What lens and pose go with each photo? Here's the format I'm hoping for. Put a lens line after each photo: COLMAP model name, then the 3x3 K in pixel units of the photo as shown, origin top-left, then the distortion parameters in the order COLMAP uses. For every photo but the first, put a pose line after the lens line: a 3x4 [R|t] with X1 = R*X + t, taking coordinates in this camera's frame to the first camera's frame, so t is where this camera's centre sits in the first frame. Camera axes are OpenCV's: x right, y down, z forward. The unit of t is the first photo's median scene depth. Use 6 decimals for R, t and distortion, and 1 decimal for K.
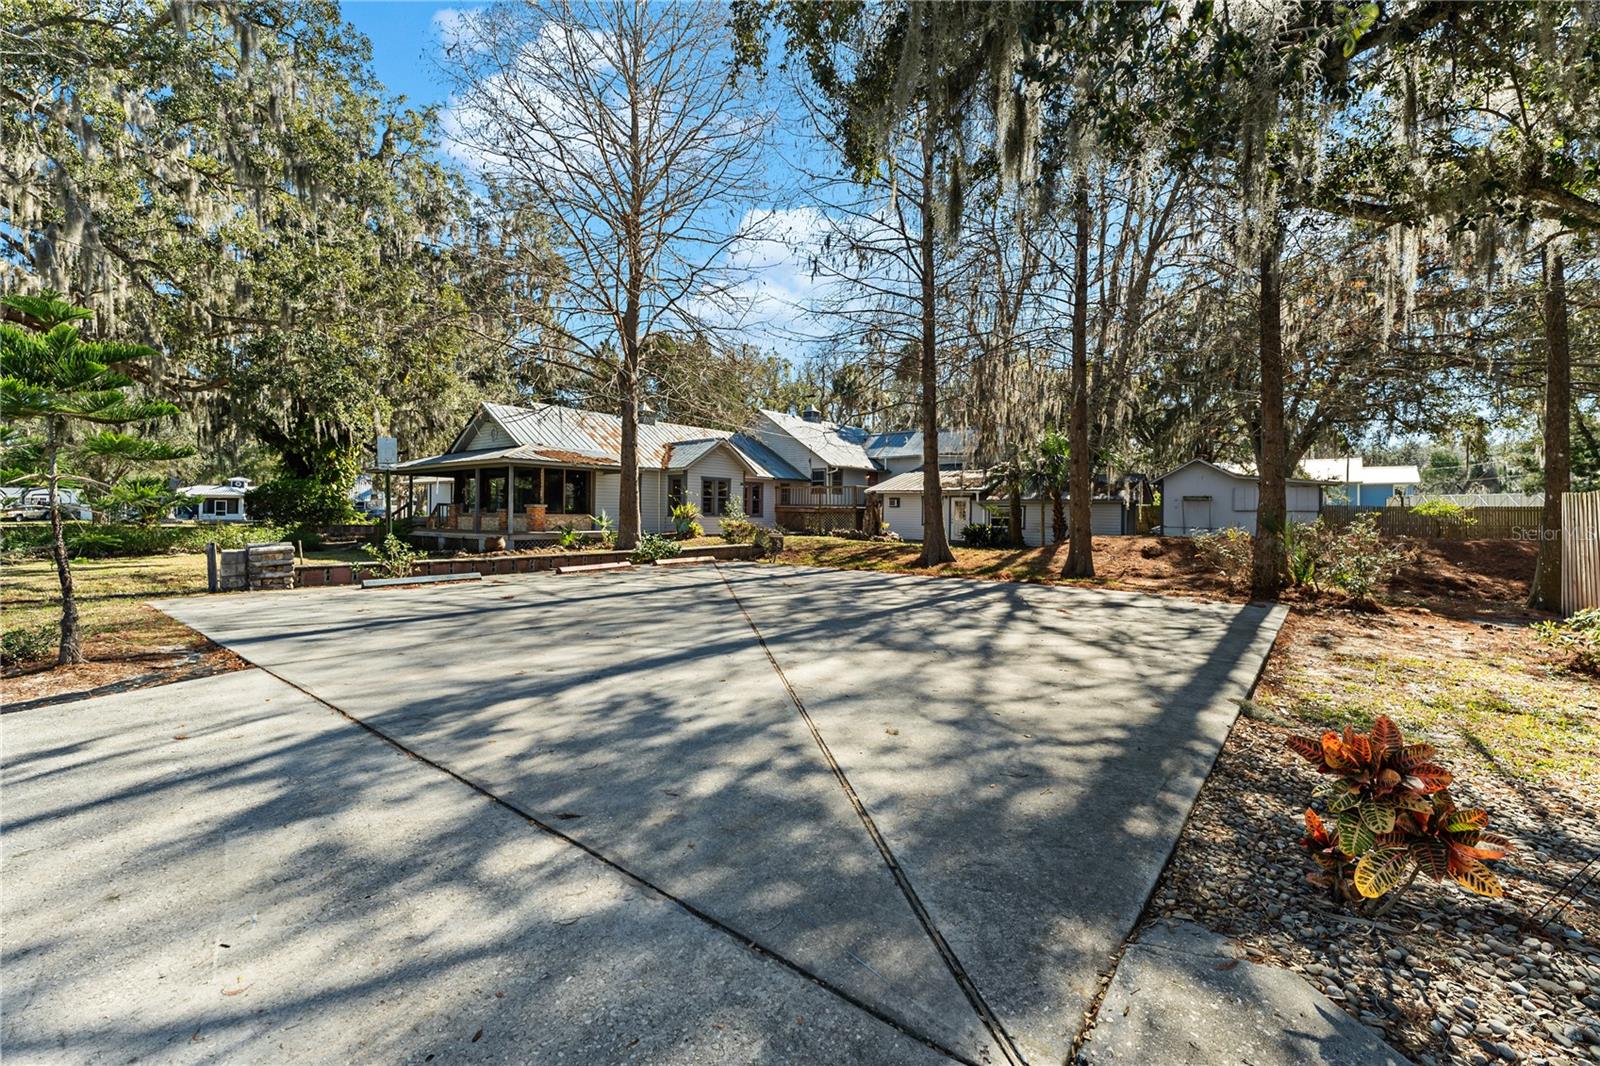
lens RADIAL K [[657.8, 0, 809.0], [0, 657.8, 510.4], [0, 0, 1]] dist [-0.000753, -0.000431]
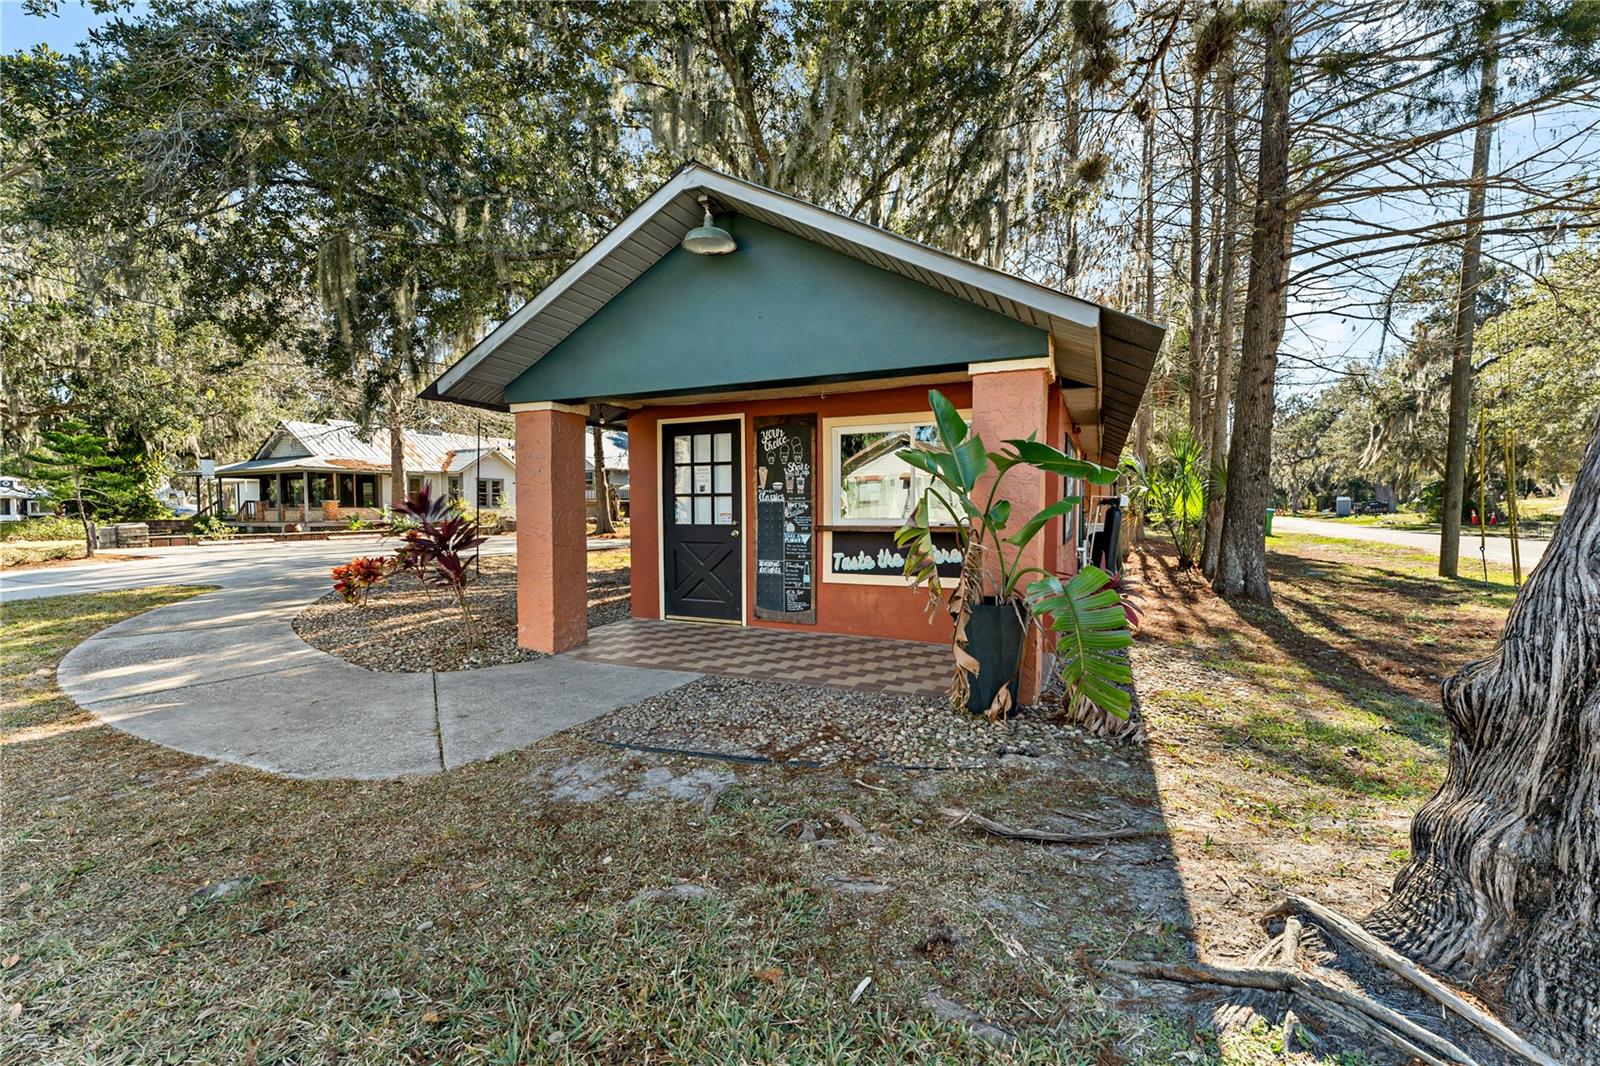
lens RADIAL K [[657.8, 0, 792.2], [0, 657.8, 537.8], [0, 0, 1]] dist [-0.000753, -0.000431]
pose [[0.983819, -0.020376, 0.178001, 0.255200], [0.011388, 0.998615, 0.051366, 0.008750], [-0.178801, -0.048508, 0.982689, -0.454452]]
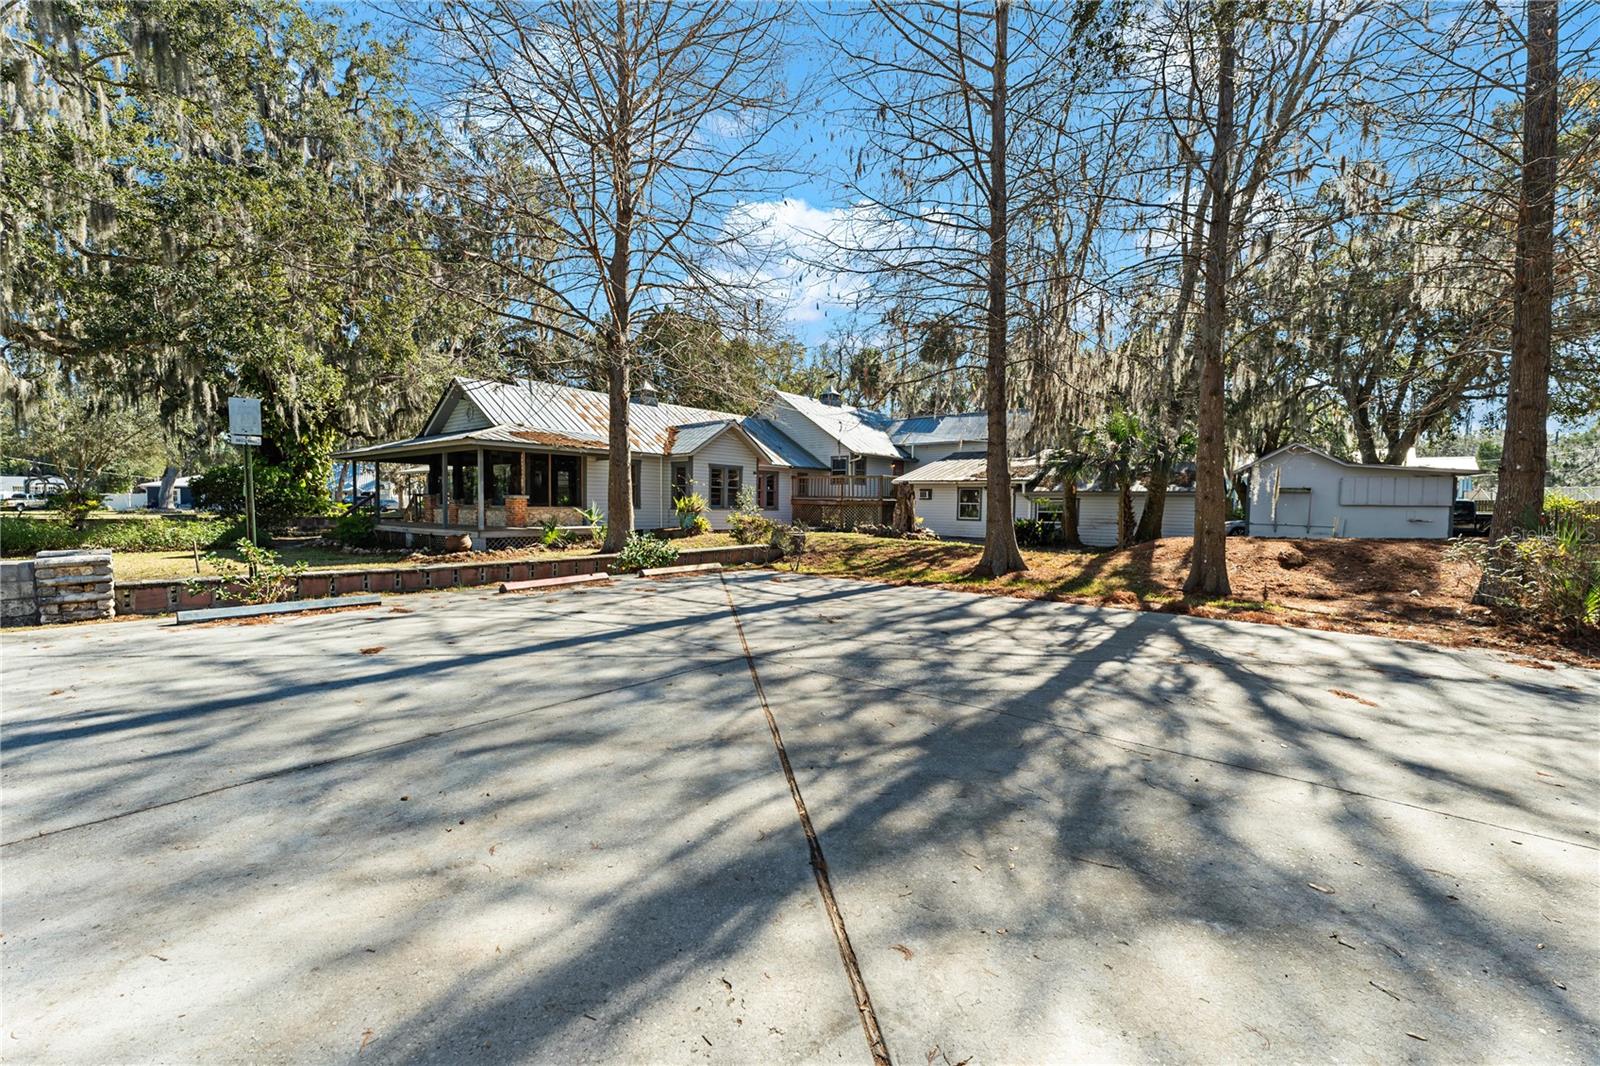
lens RADIAL K [[657.8, 0, 799.7], [0, 657.8, 535.4], [0, 0, 1]] dist [-0.000753, -0.000431]
pose [[0.999458, 0.004839, -0.032575, -0.016812], [-0.003170, 0.998689, 0.051099, -0.001838], [0.032780, -0.050968, 0.998162, 0.151334]]
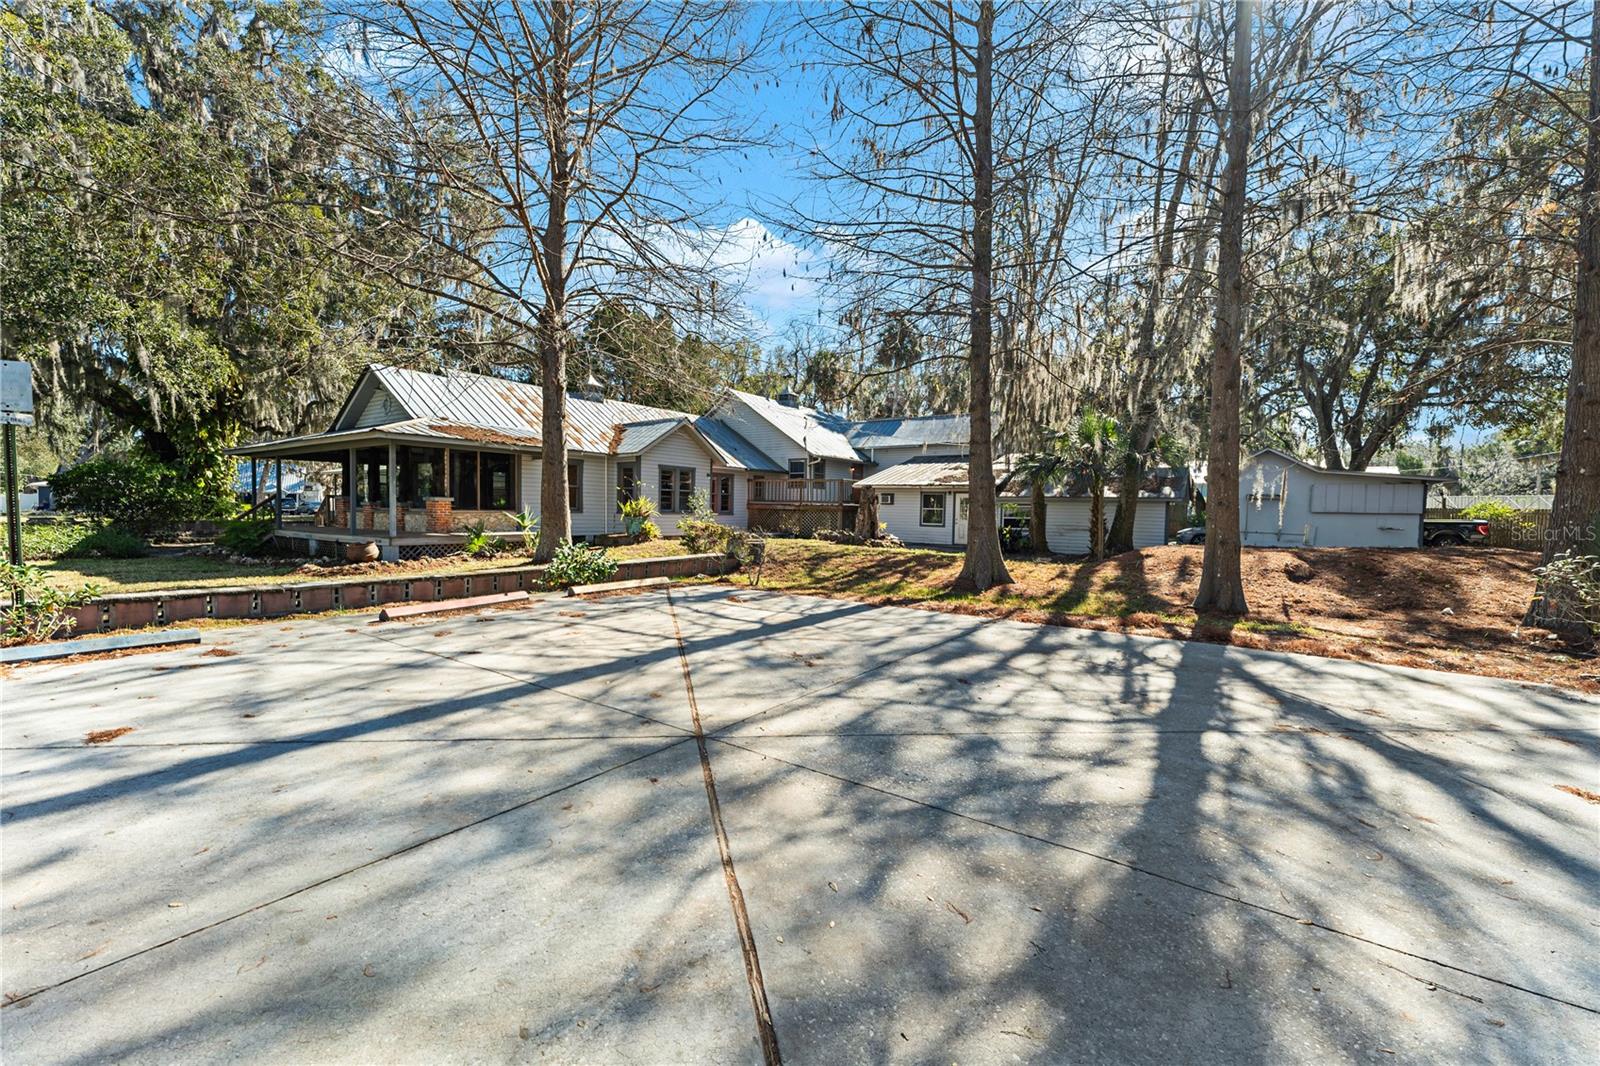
lens RADIAL K [[657.8, 0, 795.8], [0, 657.8, 538.0], [0, 0, 1]] dist [-0.000753, -0.000431]
pose [[0.999471, 0.006631, 0.031832, -0.024017], [-0.008149, 0.998825, 0.047777, -0.001714], [-0.031478, -0.048011, 0.998351, 0.220339]]
